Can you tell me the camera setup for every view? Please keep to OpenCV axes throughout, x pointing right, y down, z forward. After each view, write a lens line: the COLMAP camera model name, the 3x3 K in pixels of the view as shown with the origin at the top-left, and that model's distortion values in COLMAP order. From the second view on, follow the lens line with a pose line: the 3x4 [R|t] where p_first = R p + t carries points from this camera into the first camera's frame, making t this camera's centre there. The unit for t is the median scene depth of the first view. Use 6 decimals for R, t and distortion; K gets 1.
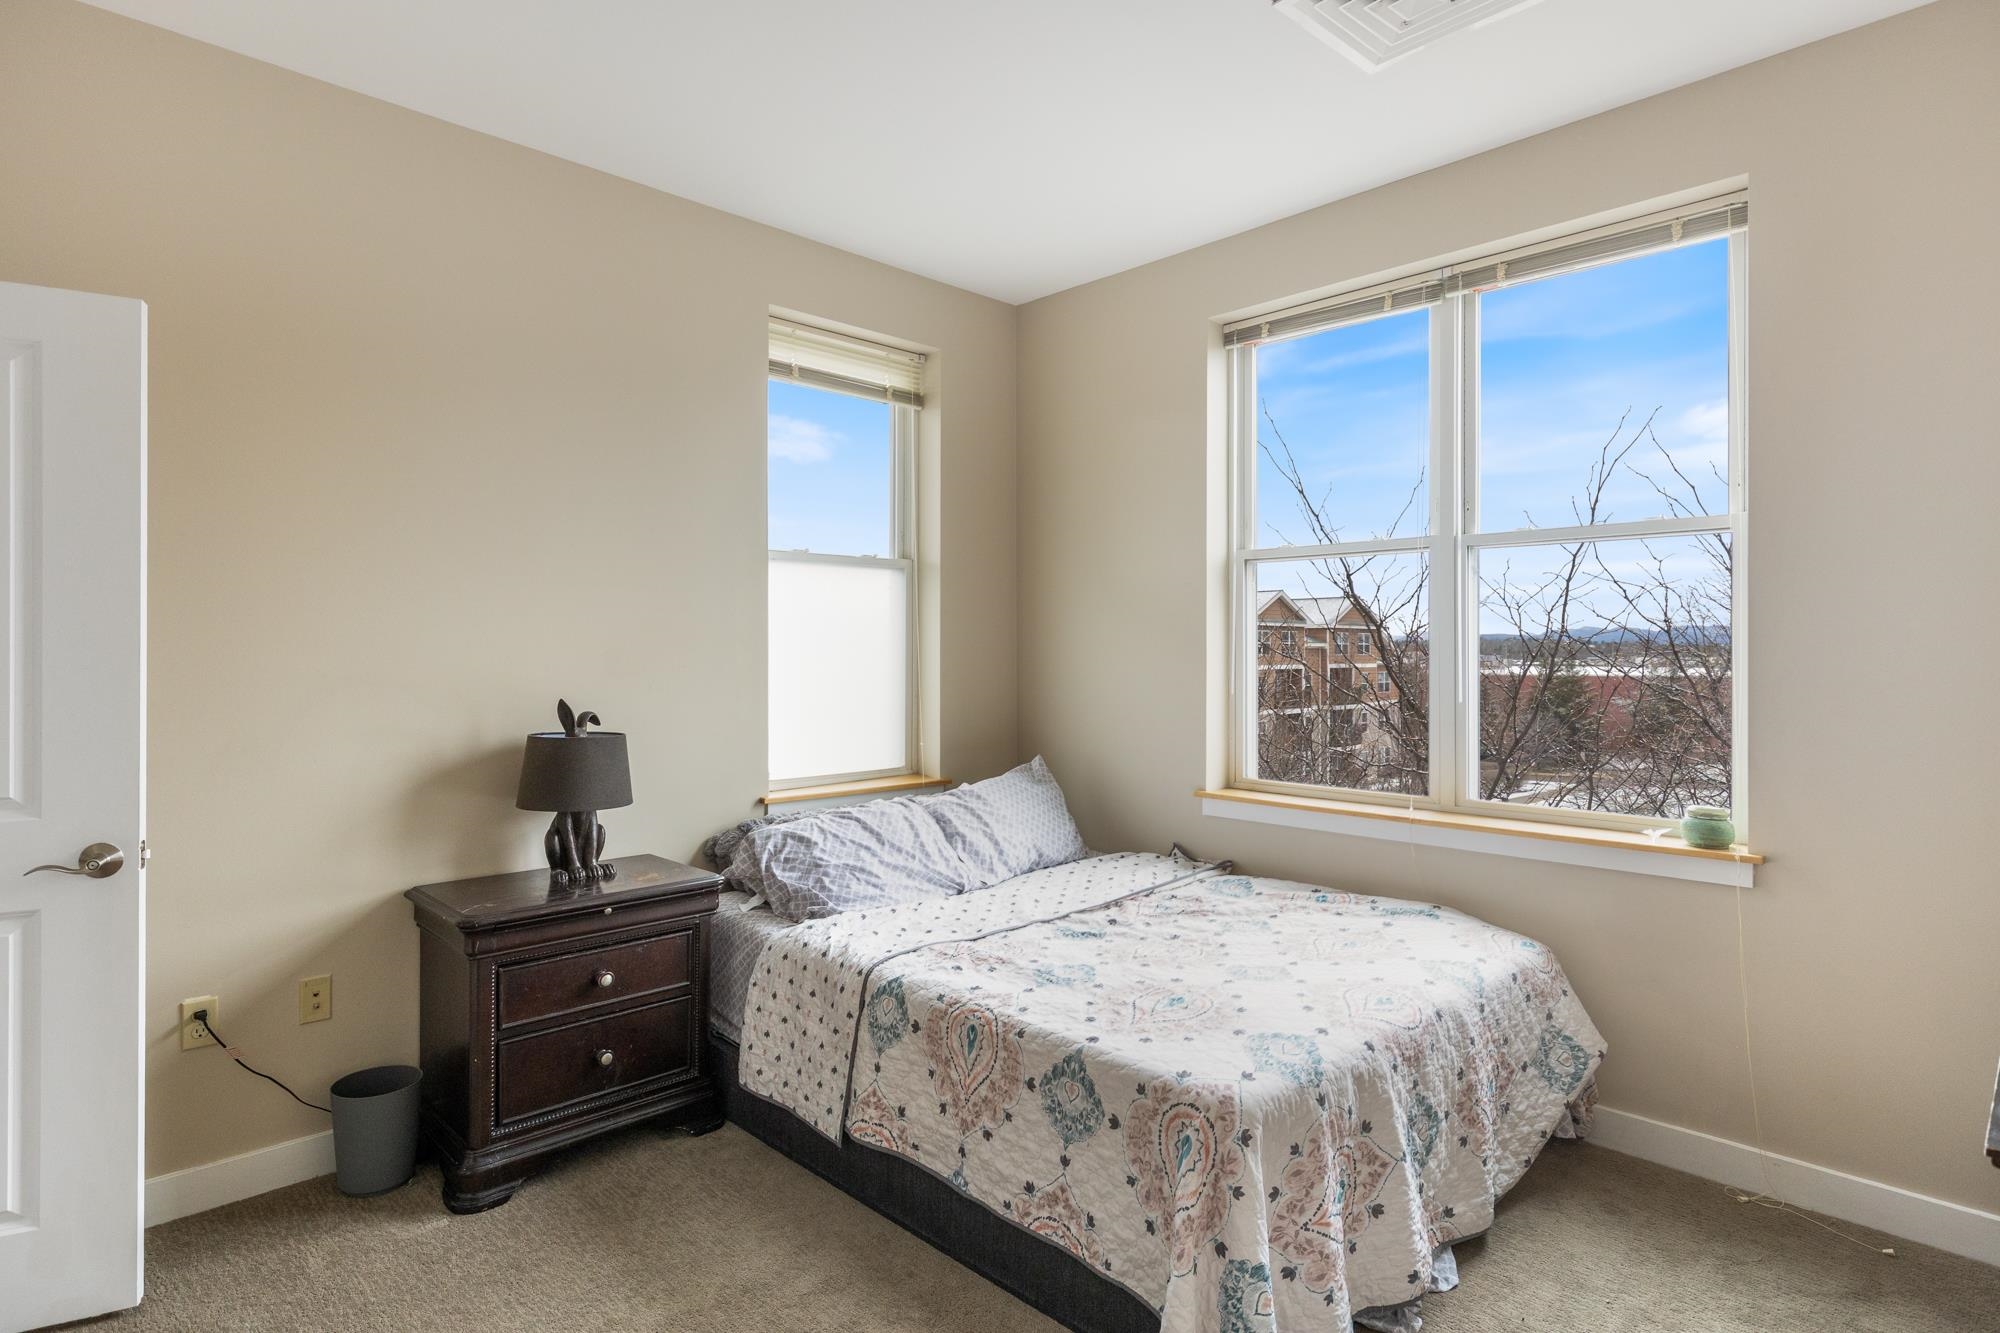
lens RADIAL K [[1033.9, 0, 979.4], [0, 1033.9, 652.4], [0, 0, 1]] dist [0.004125, -0.000160]
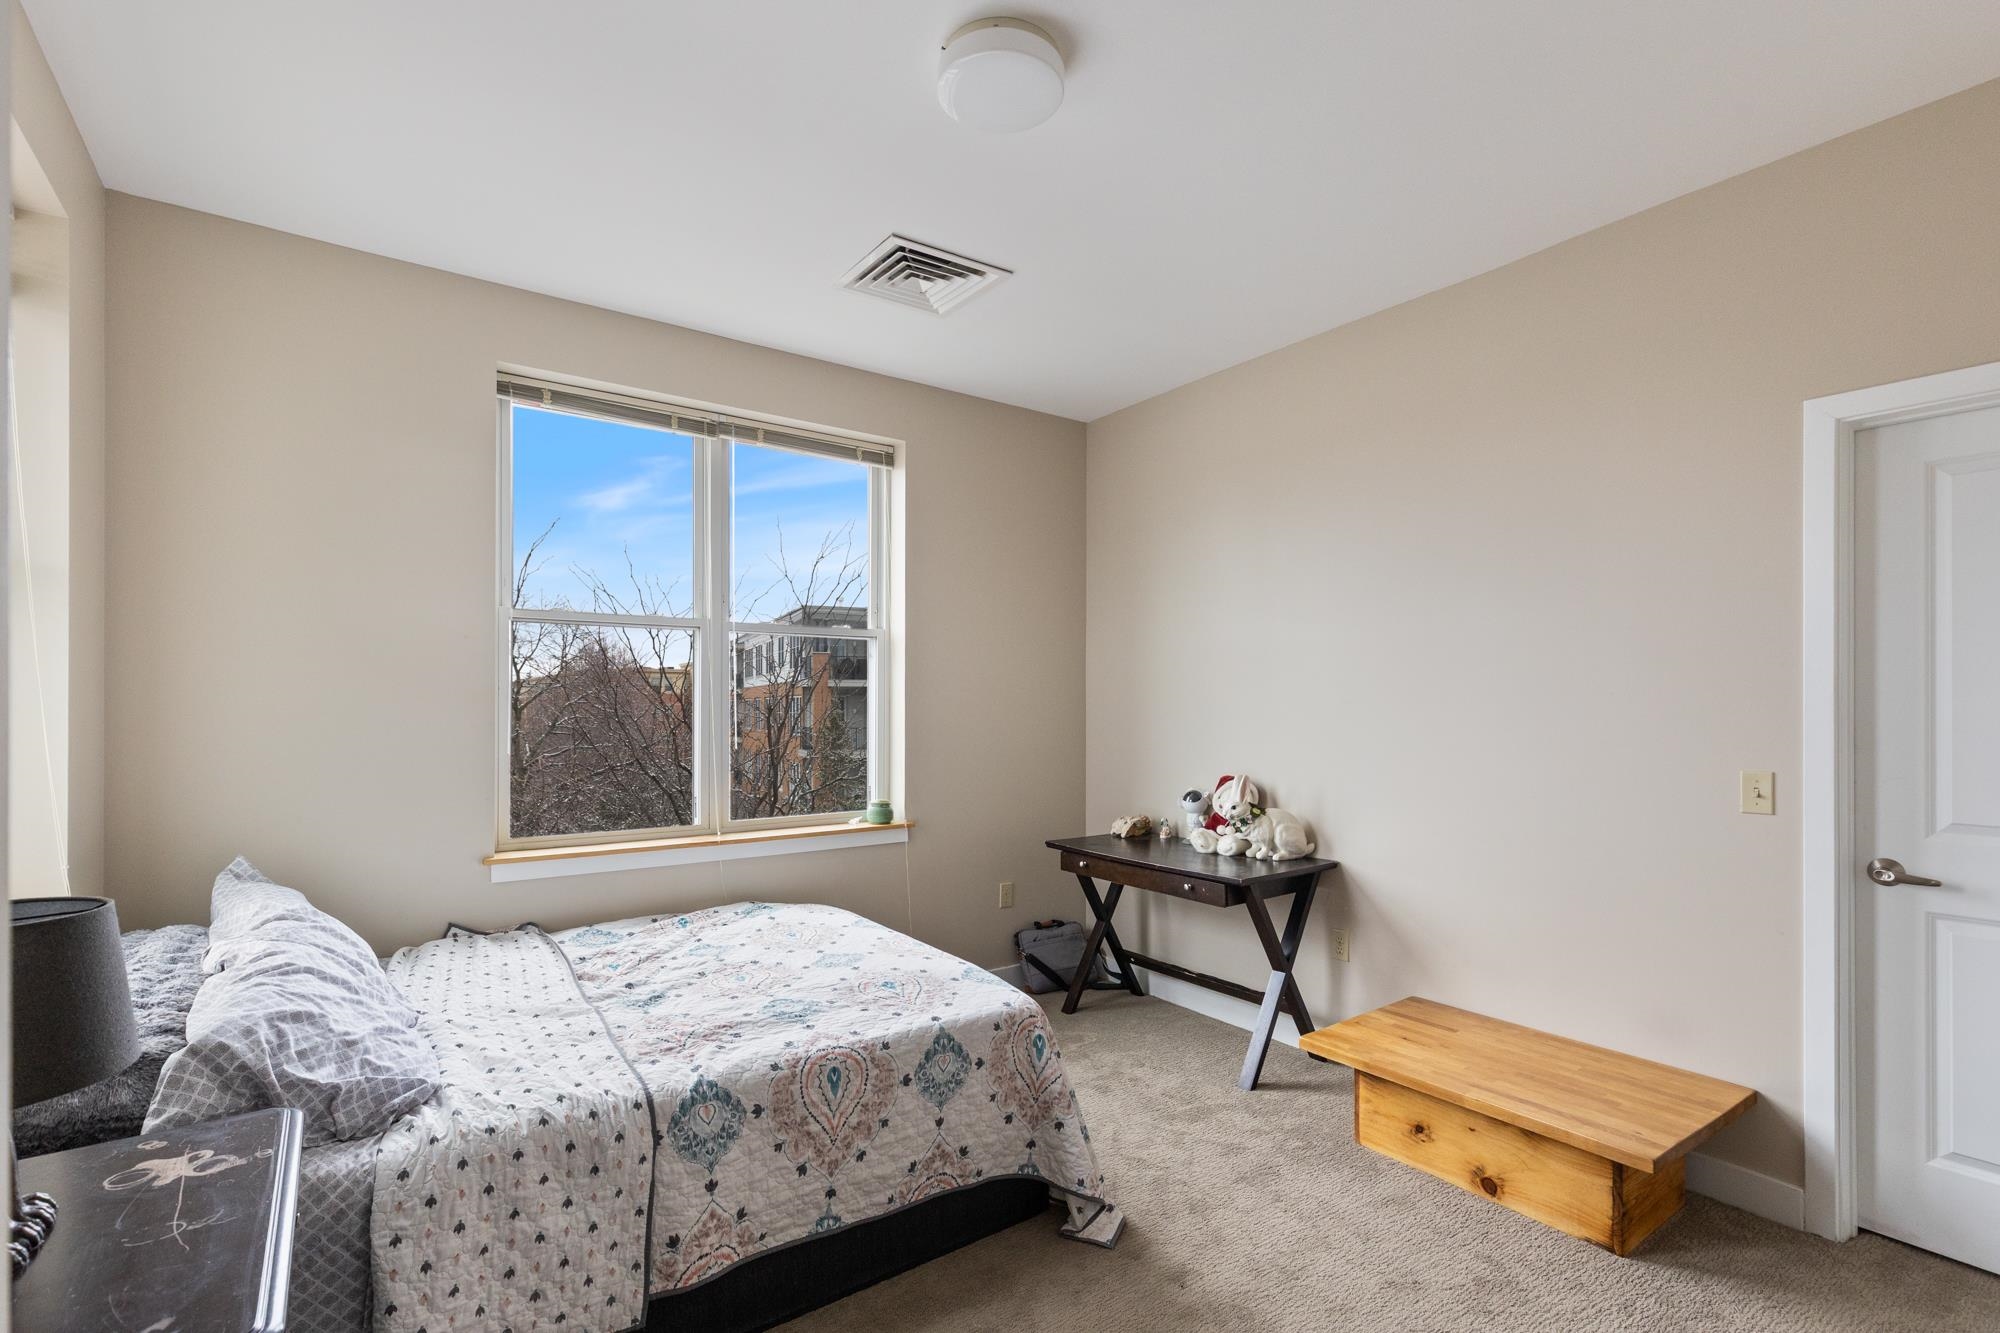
lens RADIAL K [[905.4, 0, 988.0], [0, 905.4, 708.3], [0, 0, 1]] dist [0.006064, -0.001201]
pose [[0.159632, -0.001359, 0.987176, -0.852484], [0.003447, 0.999994, 0.000819, -0.003364], [-0.987171, 0.003272, 0.159636, 0.670296]]
